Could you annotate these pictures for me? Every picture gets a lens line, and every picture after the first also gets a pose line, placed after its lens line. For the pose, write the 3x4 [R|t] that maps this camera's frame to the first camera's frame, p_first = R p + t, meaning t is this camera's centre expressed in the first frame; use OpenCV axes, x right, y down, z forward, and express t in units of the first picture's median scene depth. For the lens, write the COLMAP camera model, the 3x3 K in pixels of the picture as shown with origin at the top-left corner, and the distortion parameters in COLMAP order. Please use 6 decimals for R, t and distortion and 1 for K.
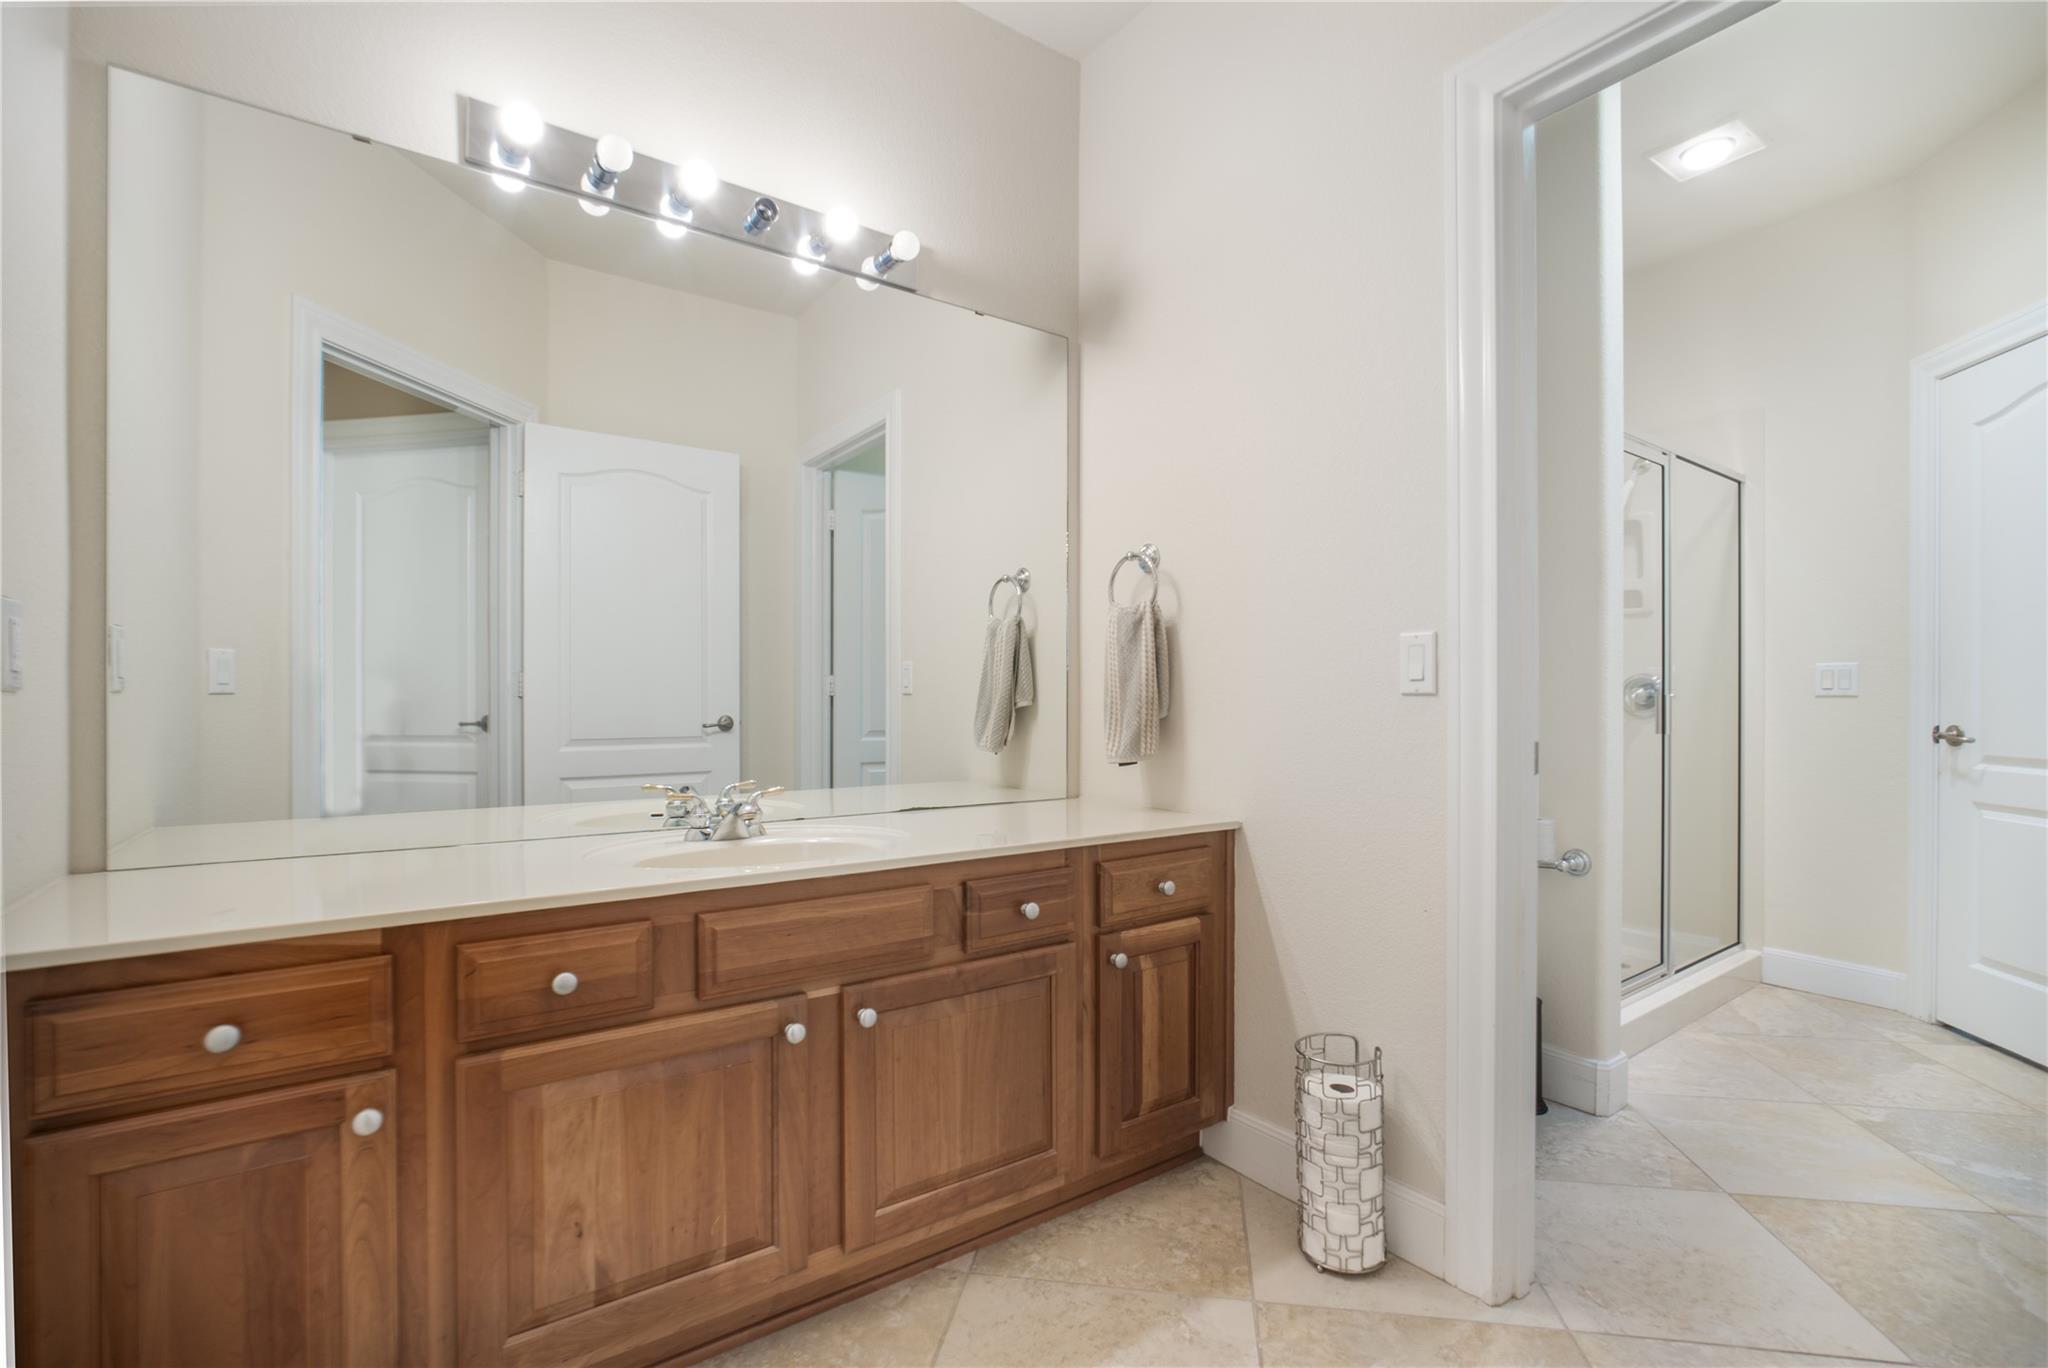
lens RADIAL K [[908.3, 0, 1021.8], [0, 908.3, 692.6], [0, 0, 1]] dist [-0.021085, 0.003789]
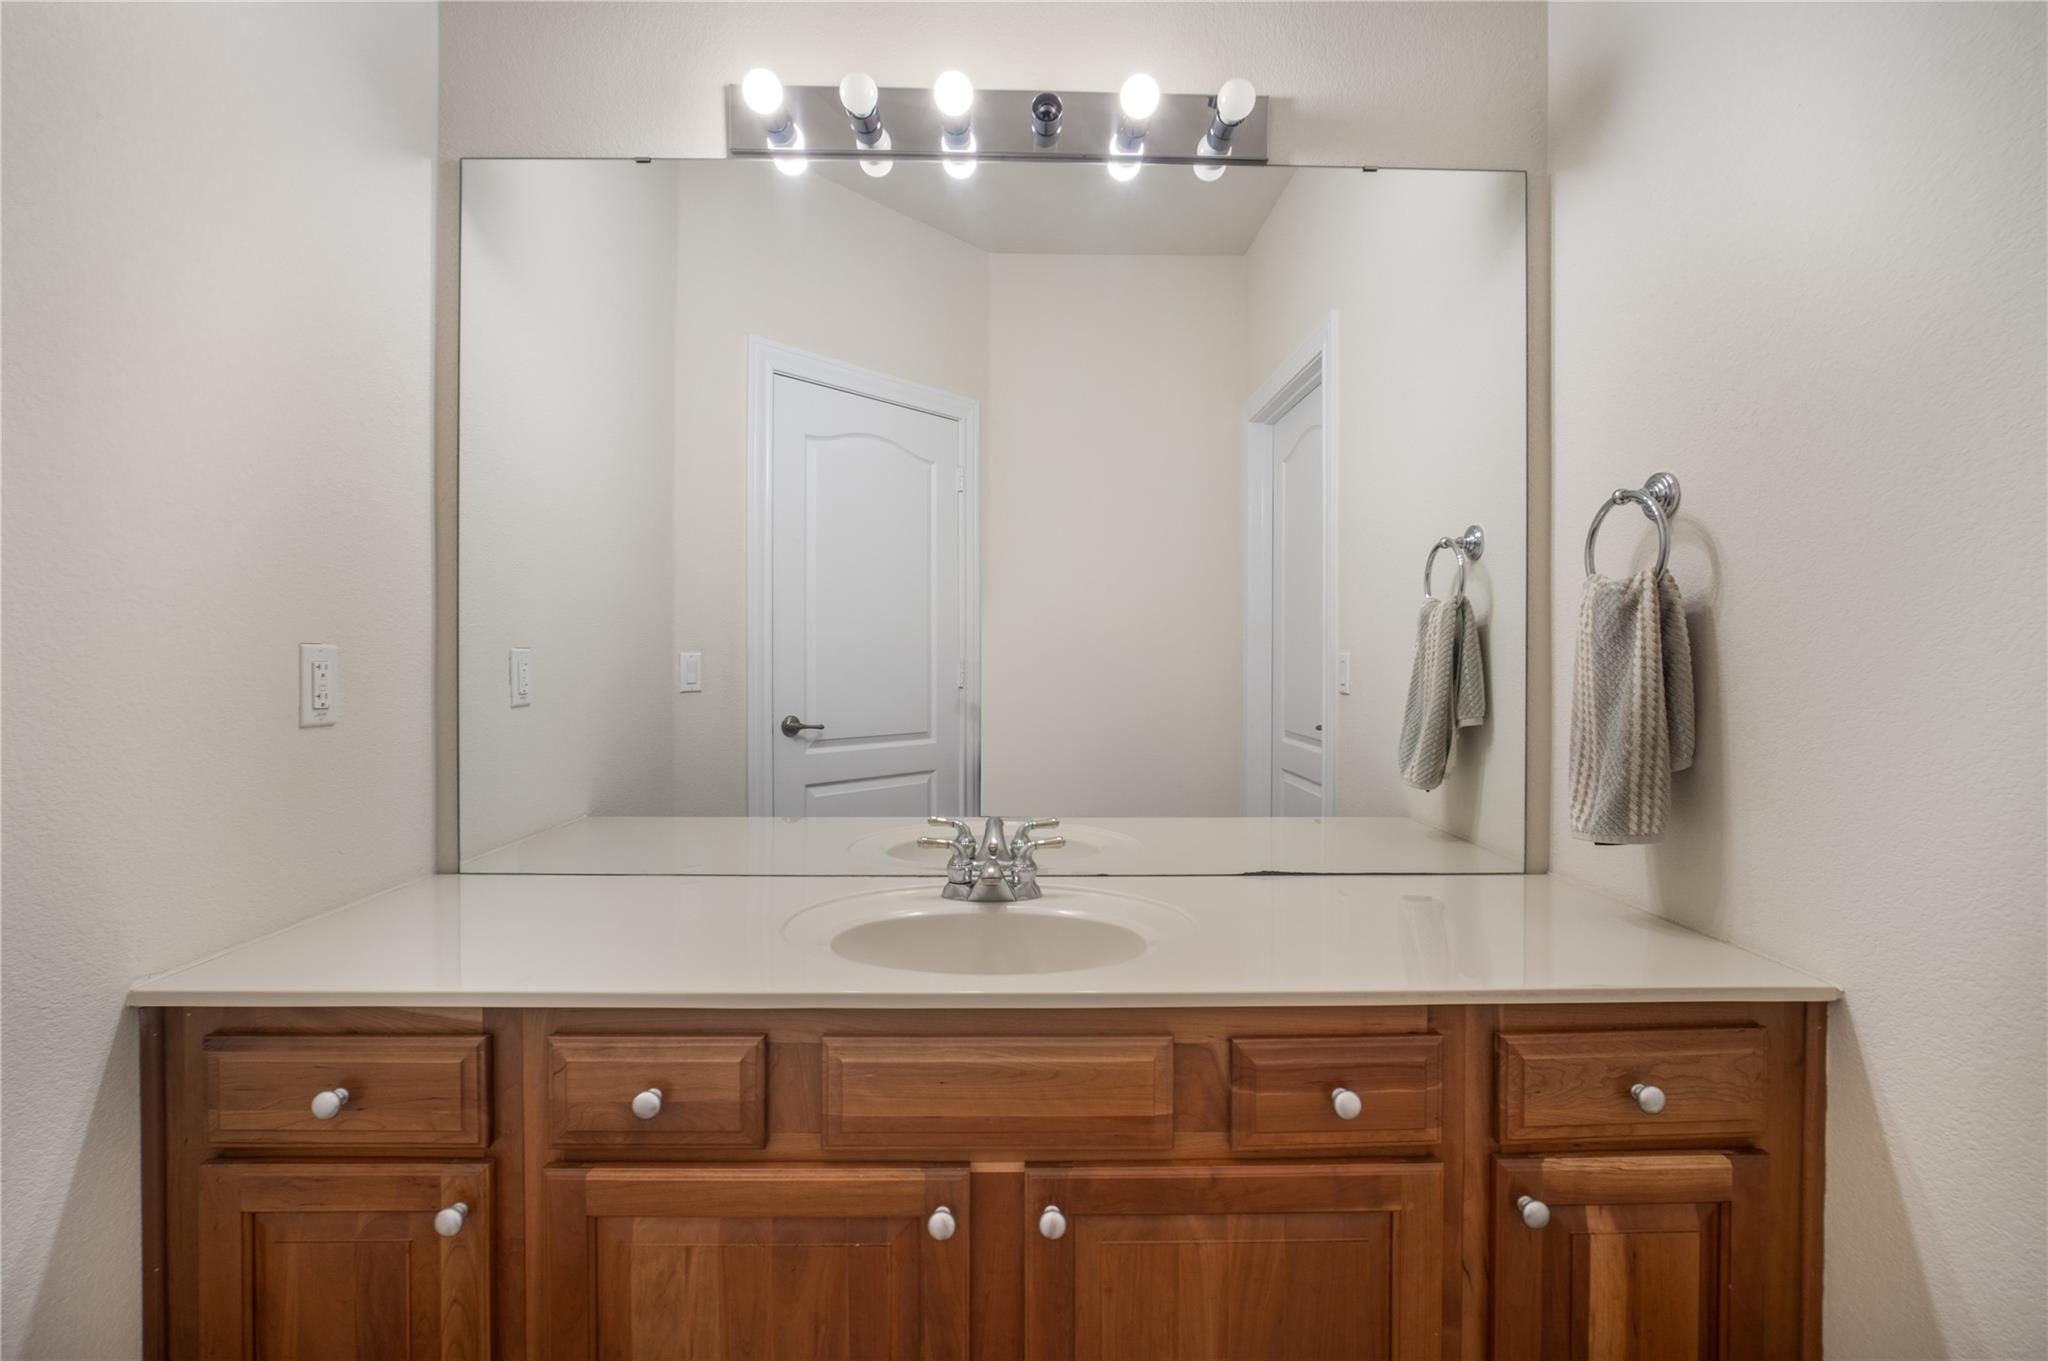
lens RADIAL K [[908.3, 0, 1022.1], [0, 908.3, 665.4], [0, 0, 1]] dist [-0.021085, 0.003789]
pose [[0.828416, 0.003057, -0.560104, 0.157123], [0.001647, 0.999967, 0.007894, -0.055136], [0.560110, -0.007462, 0.828384, 0.354664]]
